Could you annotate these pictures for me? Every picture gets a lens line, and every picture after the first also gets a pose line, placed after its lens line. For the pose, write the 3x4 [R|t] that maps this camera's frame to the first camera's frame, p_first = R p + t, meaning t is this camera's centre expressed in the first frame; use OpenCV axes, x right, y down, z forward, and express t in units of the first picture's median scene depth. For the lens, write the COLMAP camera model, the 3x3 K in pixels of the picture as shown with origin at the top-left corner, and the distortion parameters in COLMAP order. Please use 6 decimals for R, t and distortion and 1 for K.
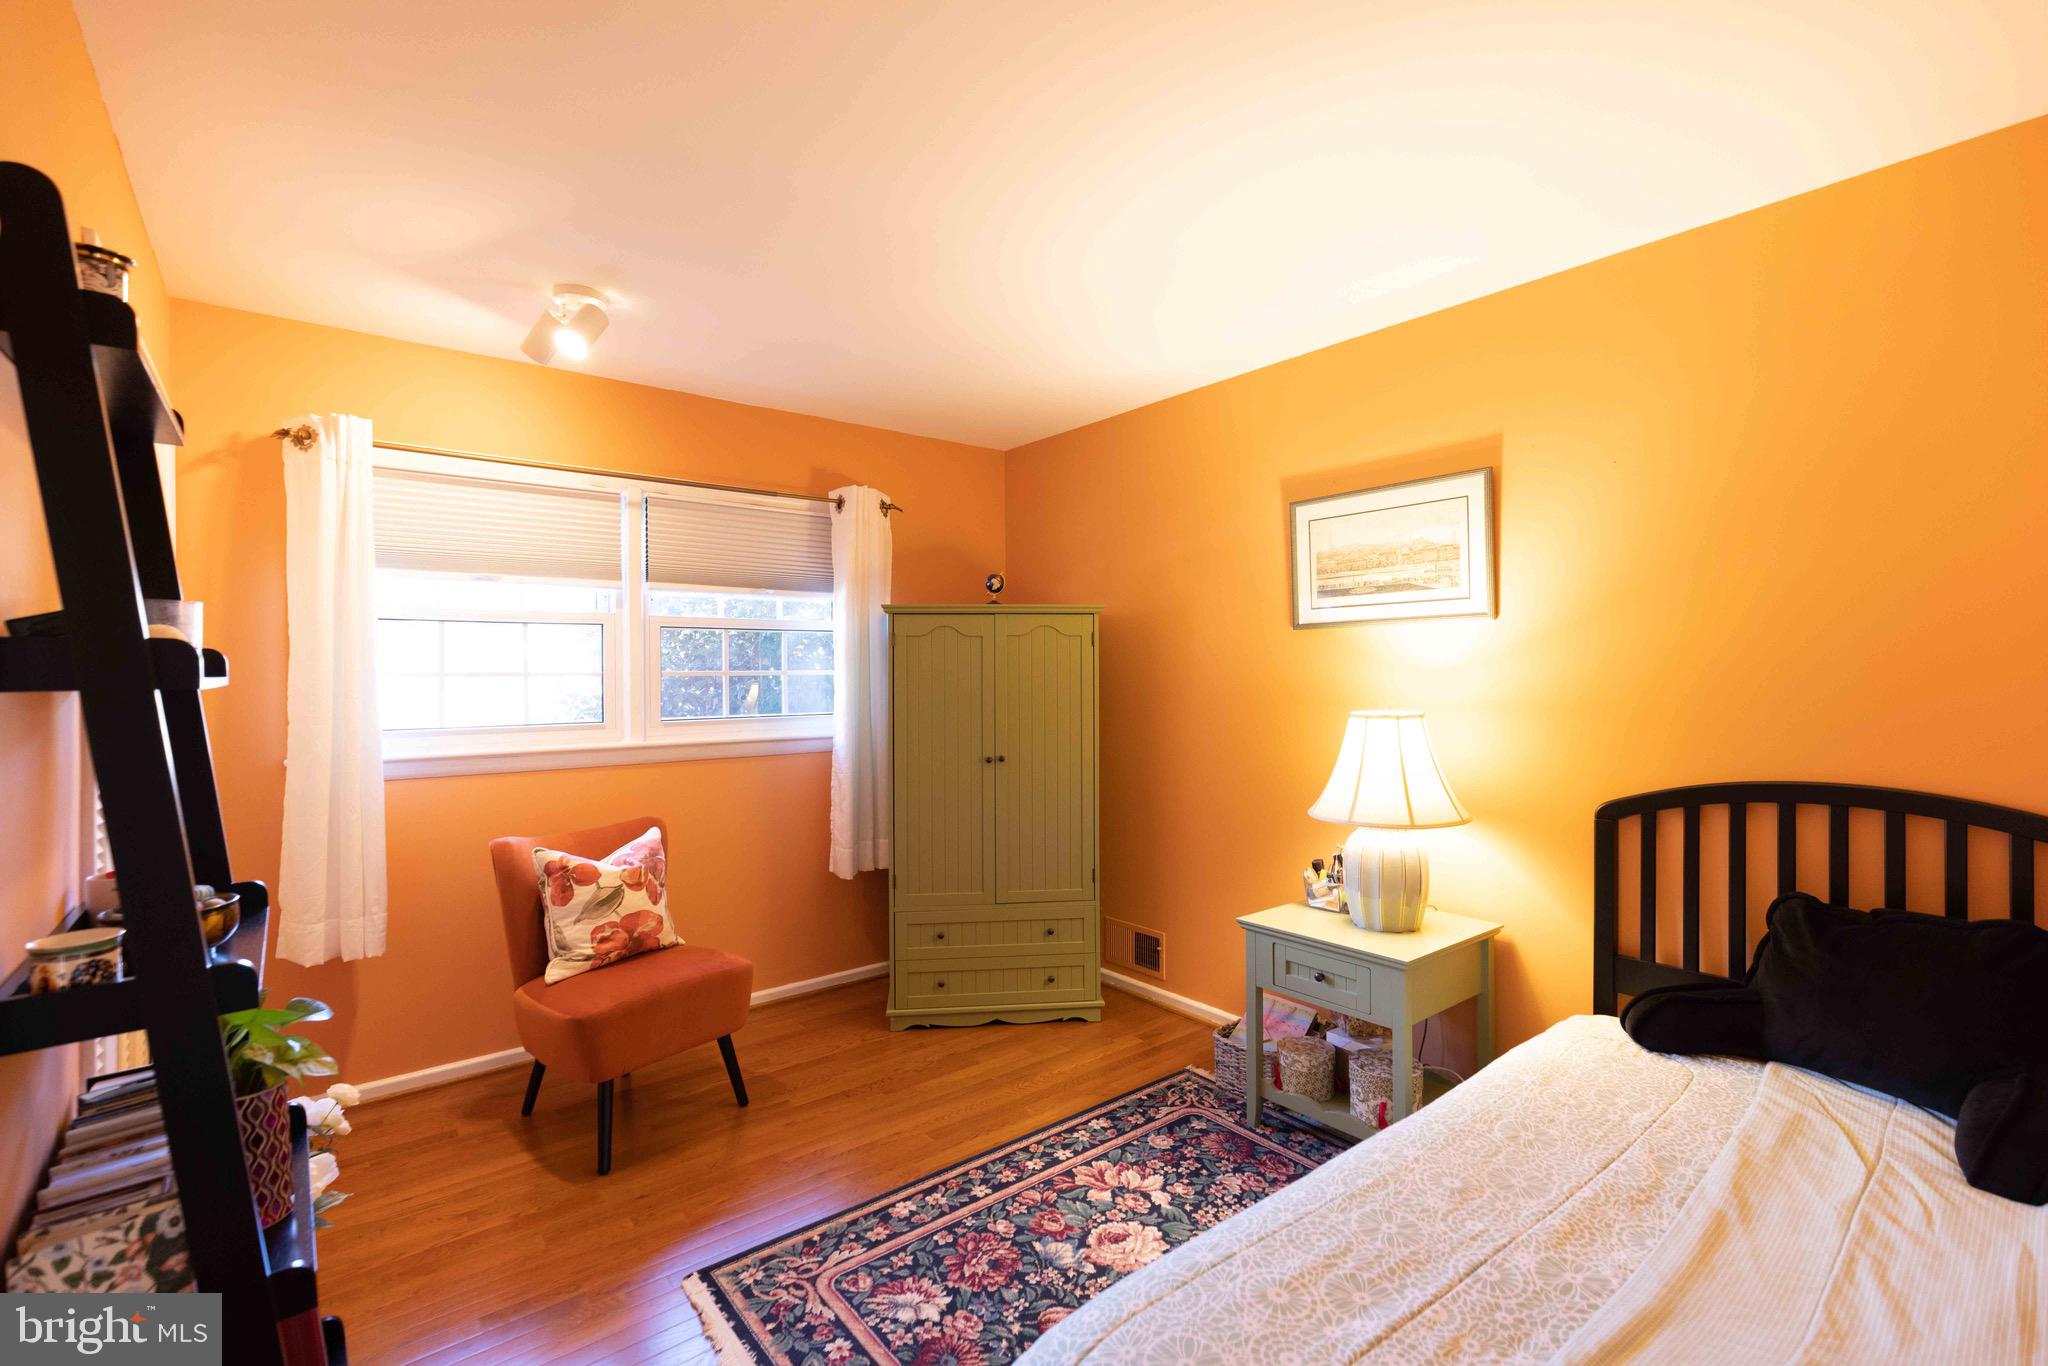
lens RADIAL K [[922.9, 0, 1036.6], [0, 922.9, 678.2], [0, 0, 1]] dist [0.007314, -0.000398]
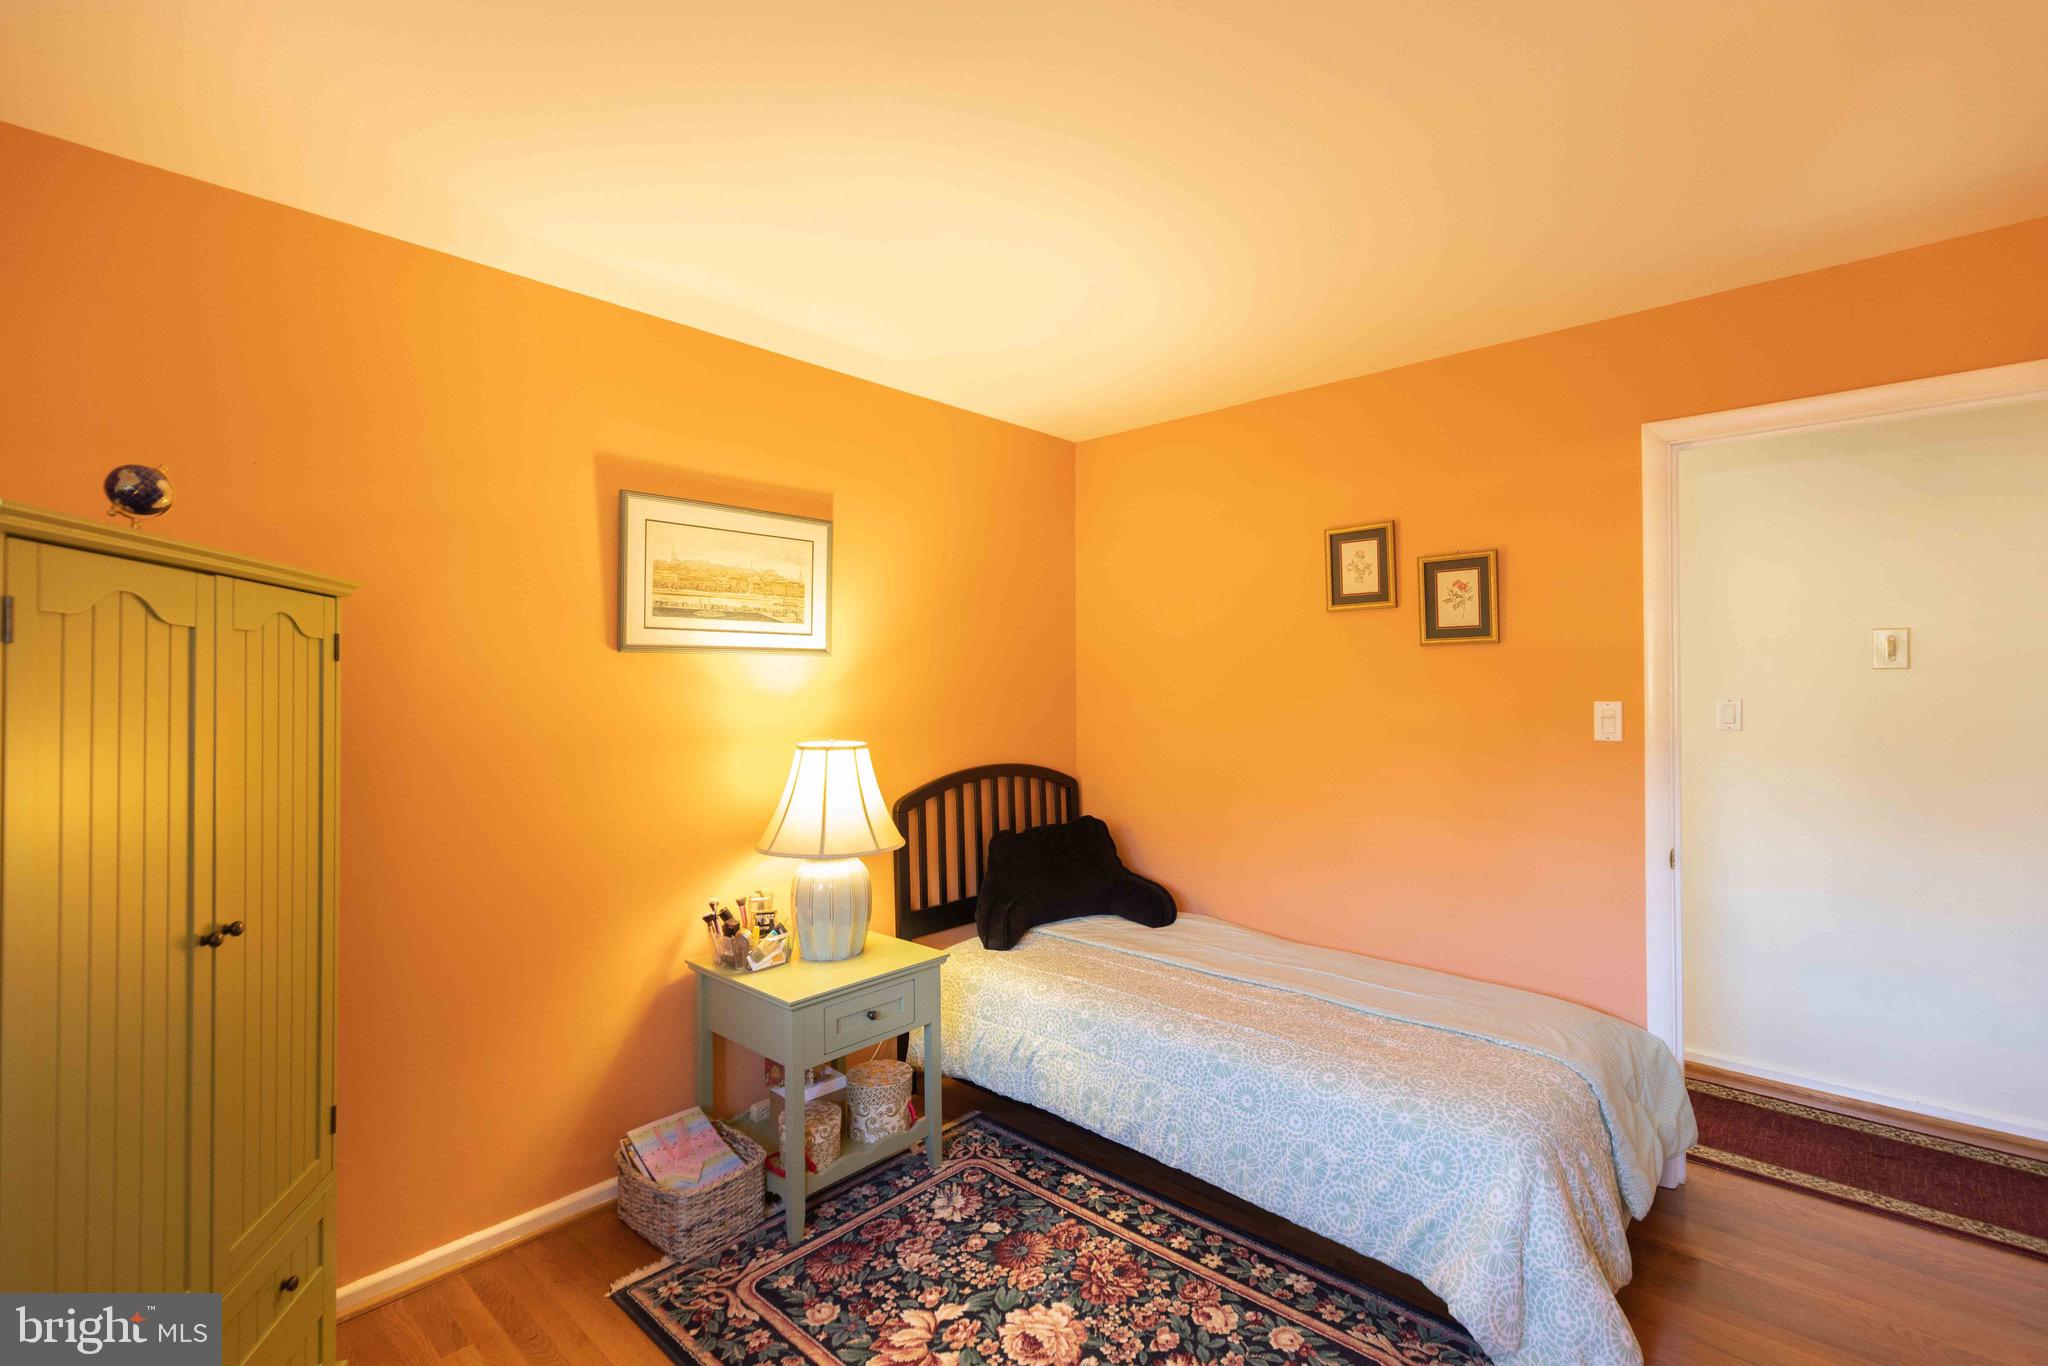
lens RADIAL K [[922.9, 0, 1036.0], [0, 922.9, 677.8], [0, 0, 1]] dist [0.007314, -0.000398]
pose [[-0.161441, 0.012364, 0.986805, -0.632360], [0.009040, 0.999898, -0.011049, -0.021231], [-0.986841, 0.007137, -0.161537, 0.893384]]
